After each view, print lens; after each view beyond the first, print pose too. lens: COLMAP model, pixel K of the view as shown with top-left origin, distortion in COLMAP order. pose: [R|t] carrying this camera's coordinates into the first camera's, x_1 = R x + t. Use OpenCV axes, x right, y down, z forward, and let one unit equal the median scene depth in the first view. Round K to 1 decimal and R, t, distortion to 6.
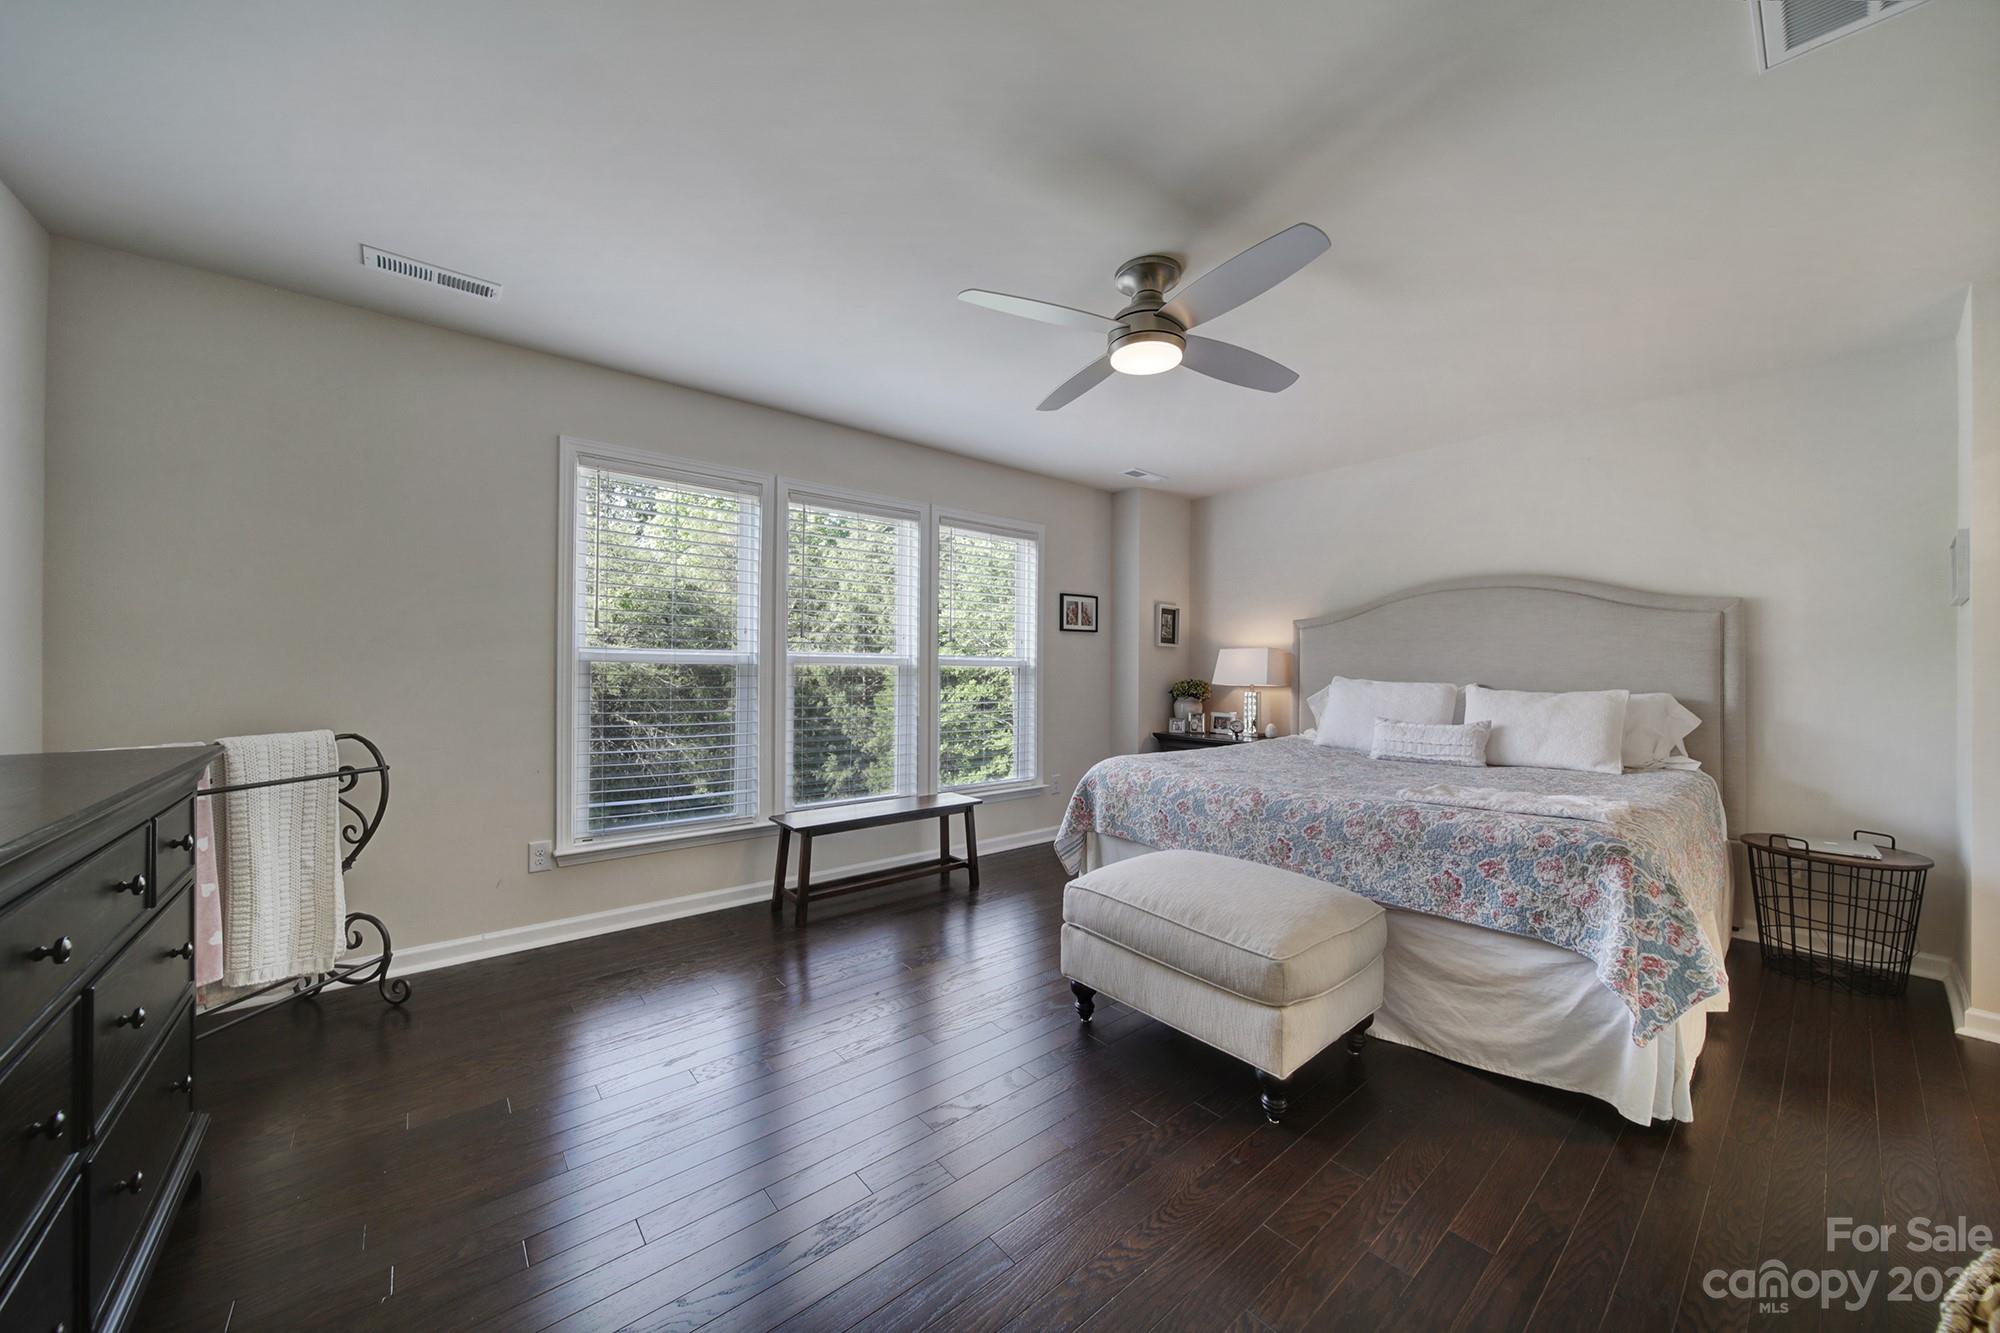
lens RADIAL K [[706.3, 0, 994.4], [0, 706.3, 651.1], [0, 0, 1]] dist [0.000007, 0.000005]
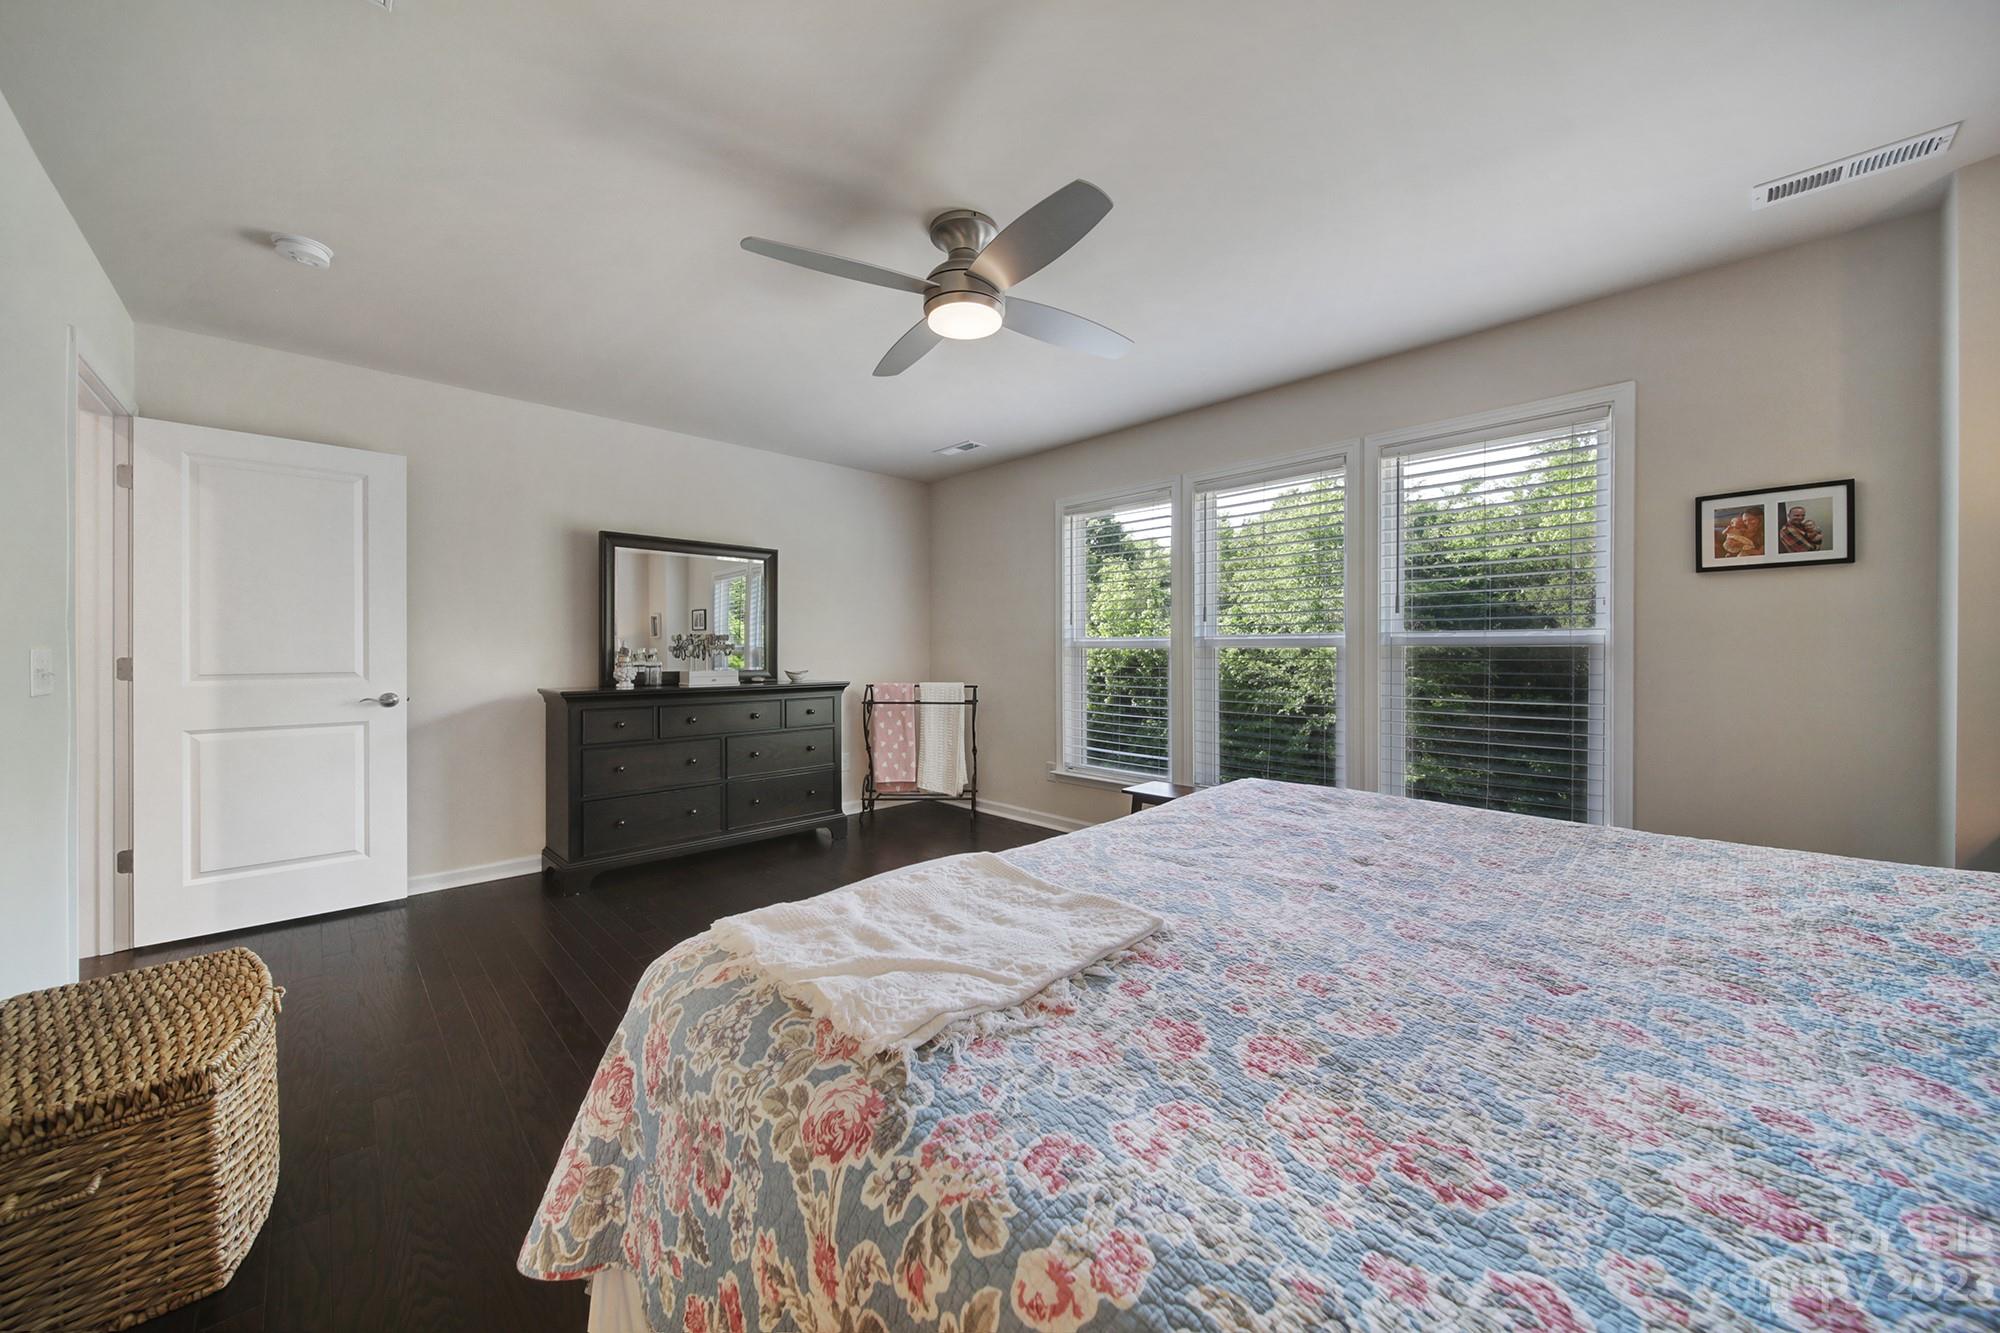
lens RADIAL K [[706.3, 0, 994.4], [0, 706.3, 651.1], [0, 0, 1]] dist [0.000007, 0.000005]
pose [[0.075286, -0.007086, -0.997137, 0.557015], [0.028117, 0.999592, -0.004980, 0.015574], [0.996766, -0.027662, 0.075454, 0.460721]]
